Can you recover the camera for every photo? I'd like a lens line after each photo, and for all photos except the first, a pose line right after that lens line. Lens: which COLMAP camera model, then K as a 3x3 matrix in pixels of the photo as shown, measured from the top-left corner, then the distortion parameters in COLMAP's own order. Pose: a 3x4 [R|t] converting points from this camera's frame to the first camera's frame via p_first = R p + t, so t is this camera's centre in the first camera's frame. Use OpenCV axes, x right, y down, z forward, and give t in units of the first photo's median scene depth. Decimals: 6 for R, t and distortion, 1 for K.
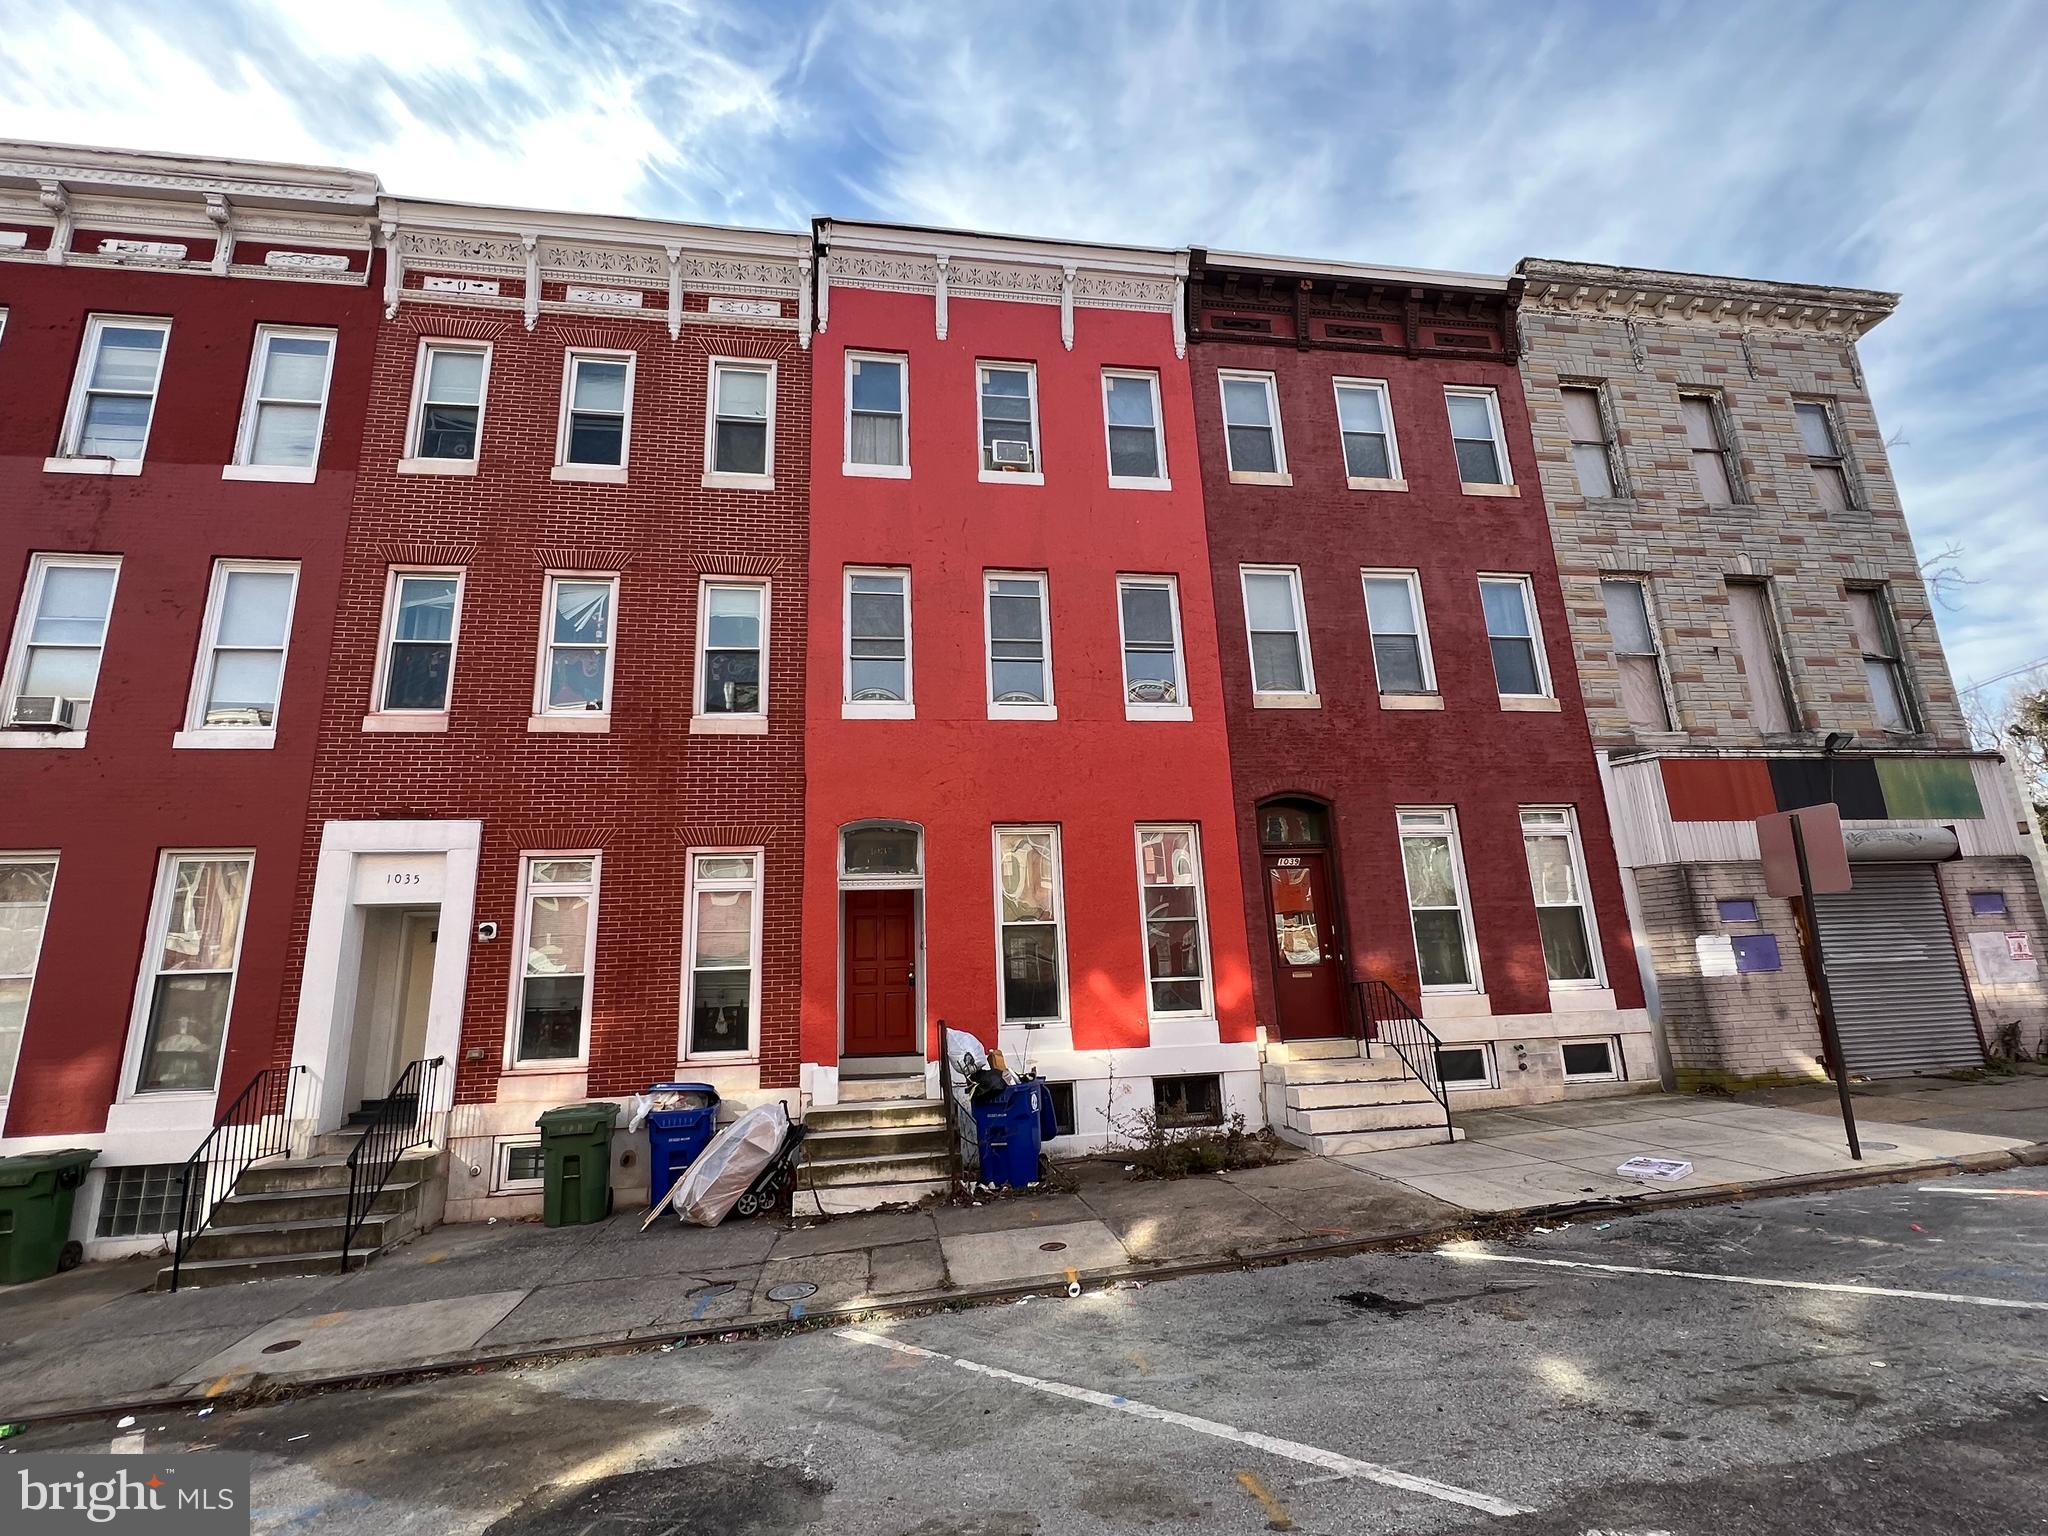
lens RADIAL K [[950.1, 0, 1022.4], [0, 950.1, 770.2], [0, 0, 1]] dist [-0.000394, 0.000132]
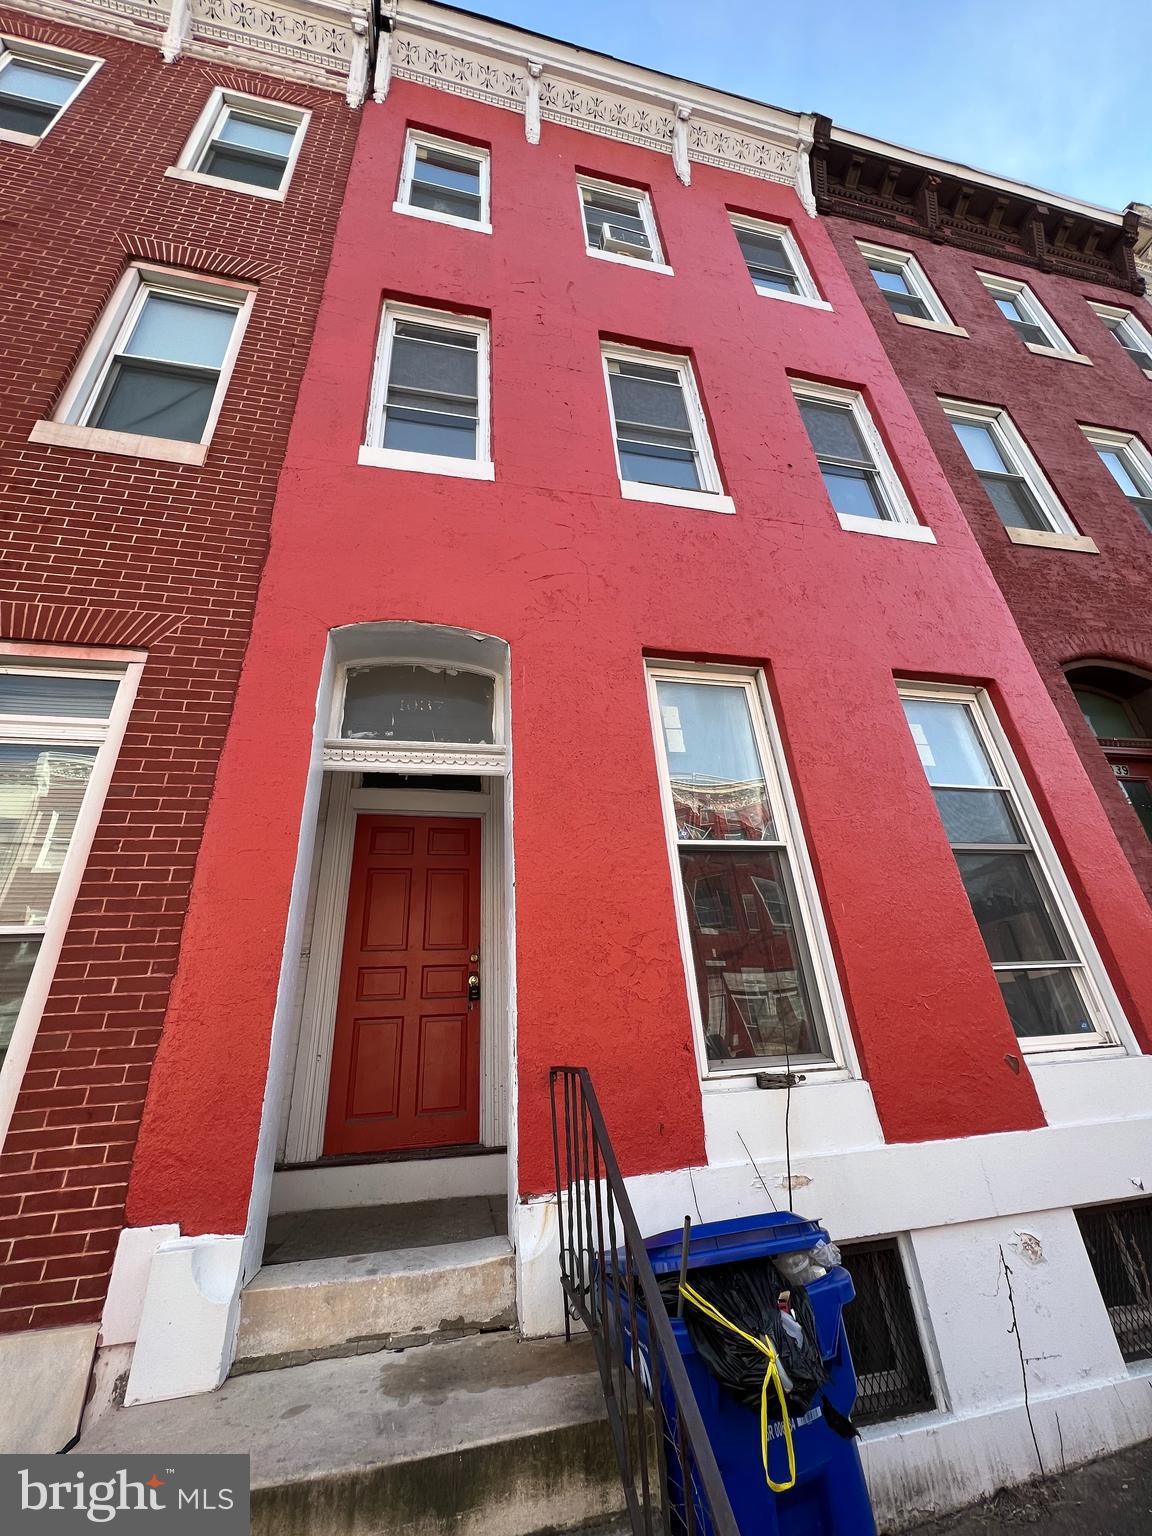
lens RADIAL K [[612.0, 0, 580.3], [0, 612.0, 765.9], [0, 0, 1]] dist [-0.003416, 0.000372]
pose [[0.997851, 0.005060, 0.065335, -0.082947], [0.008617, 0.978225, -0.207367, 0.175330], [-0.064961, 0.207485, 0.976079, 0.661674]]
